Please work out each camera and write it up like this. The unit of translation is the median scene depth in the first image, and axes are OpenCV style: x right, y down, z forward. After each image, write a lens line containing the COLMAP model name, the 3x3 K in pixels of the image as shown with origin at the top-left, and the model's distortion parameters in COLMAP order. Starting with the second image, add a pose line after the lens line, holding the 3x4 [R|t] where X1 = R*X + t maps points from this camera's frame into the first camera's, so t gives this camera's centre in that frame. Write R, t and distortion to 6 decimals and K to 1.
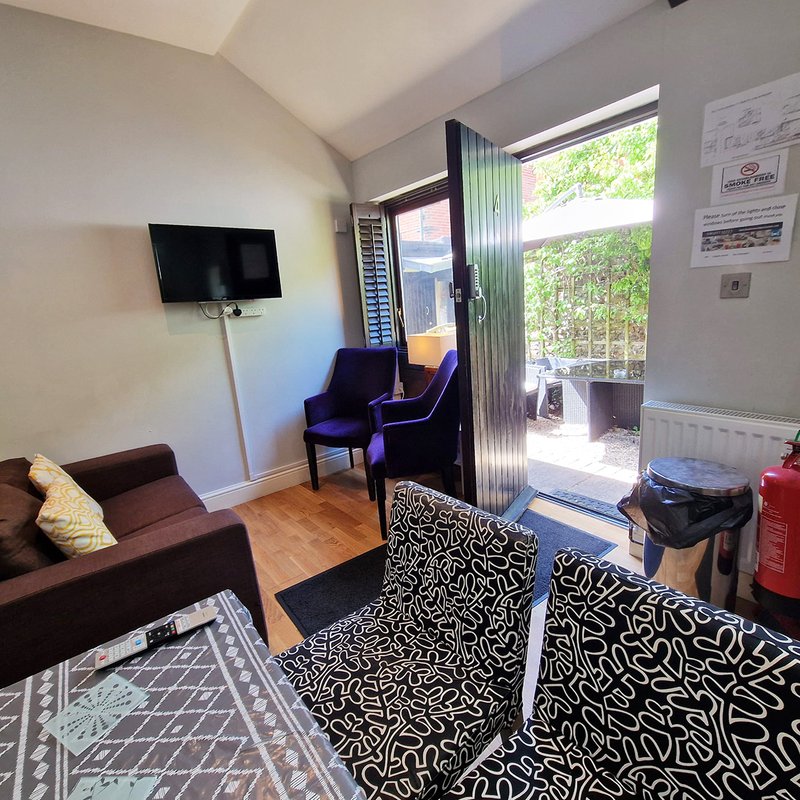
lens RADIAL K [[445.8, 0, 397.6], [0, 445.8, 399.3], [0, 0, 1]] dist [0.051893, -0.011461]
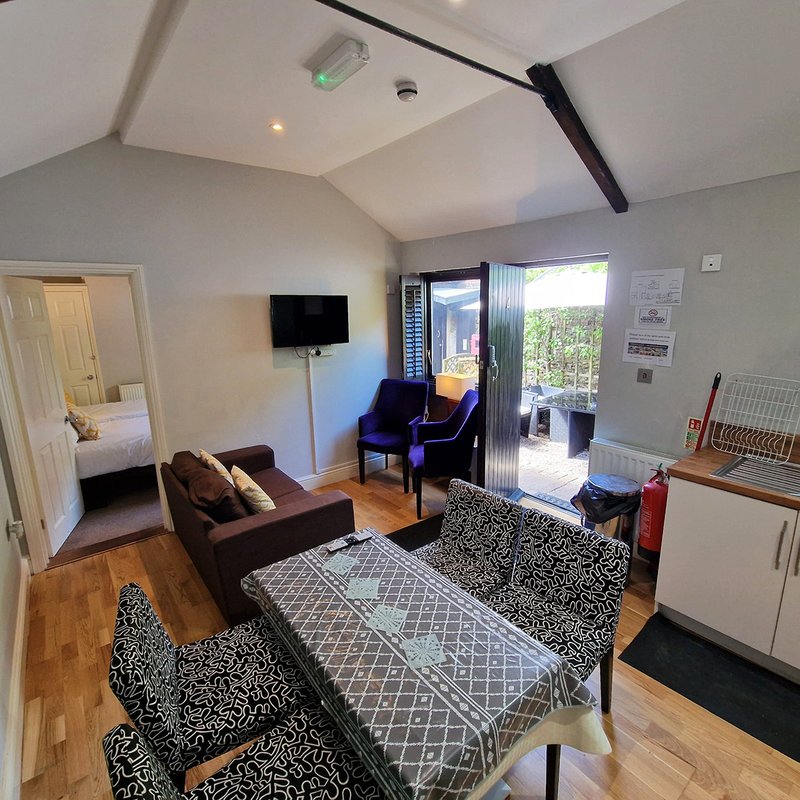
lens RADIAL K [[445.8, 0, 400.3], [0, 445.8, 398.9], [0, 0, 1]] dist [0.051893, -0.011461]
pose [[0.998302, 0.056000, 0.016006, -0.130891], [-0.055934, 0.998424, -0.004597, -0.066444], [-0.016238, 0.003694, 0.999861, -0.442185]]
